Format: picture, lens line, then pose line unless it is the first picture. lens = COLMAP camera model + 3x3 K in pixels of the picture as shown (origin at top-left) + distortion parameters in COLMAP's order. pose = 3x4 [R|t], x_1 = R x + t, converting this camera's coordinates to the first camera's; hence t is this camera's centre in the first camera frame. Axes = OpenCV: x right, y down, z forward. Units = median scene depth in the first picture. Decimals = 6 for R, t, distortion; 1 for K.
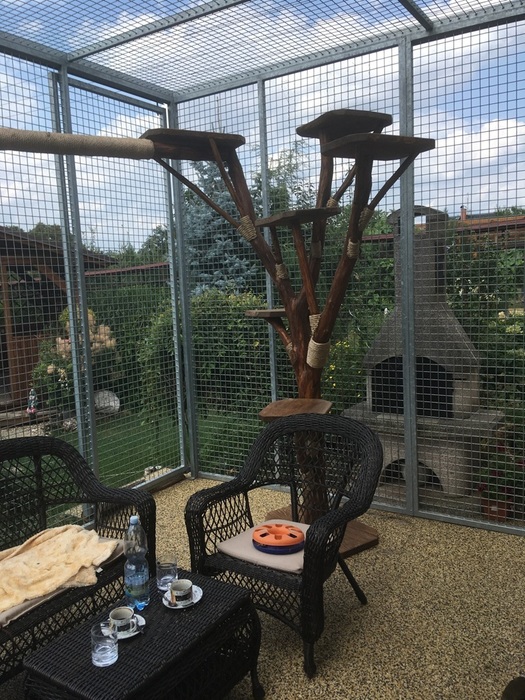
lens RADIAL K [[592.8, 0, 260.4], [0, 592.8, 336.3], [0, 0, 1]] dist [0.100063, -0.150806]
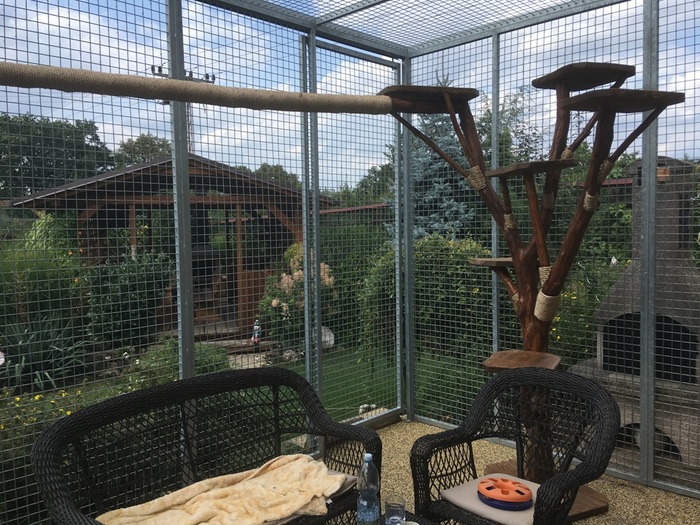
lens RADIAL K [[592.8, 0, 347.2], [0, 592.8, 247.0], [0, 0, 1]] dist [0.100063, -0.150806]
pose [[0.978430, 0.038654, -0.202929, -0.027173], [-0.048226, 0.997935, -0.042438, -0.009880], [0.200869, 0.051309, 0.978273, -0.033950]]
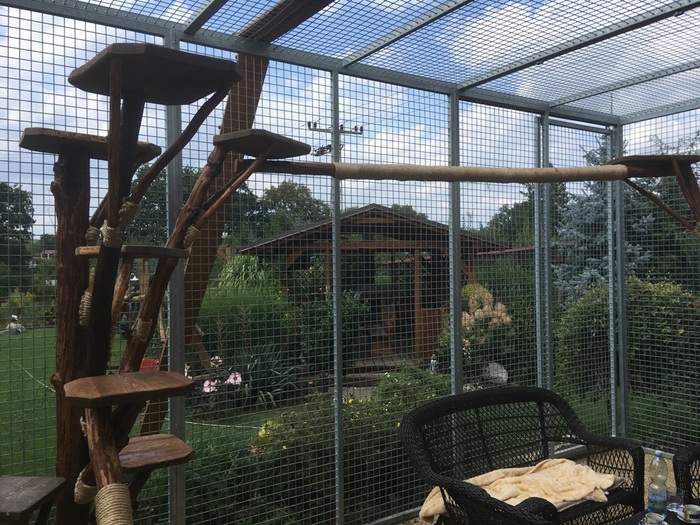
lens RADIAL K [[592.8, 0, 336.6], [0, 592.8, 251.3], [0, 0, 1]] dist [0.100063, -0.150806]
pose [[0.910912, 0.019695, -0.412131, -0.185922], [-0.061245, 0.994249, -0.087853, 0.005794], [0.408031, 0.105268, 0.906879, -0.352704]]
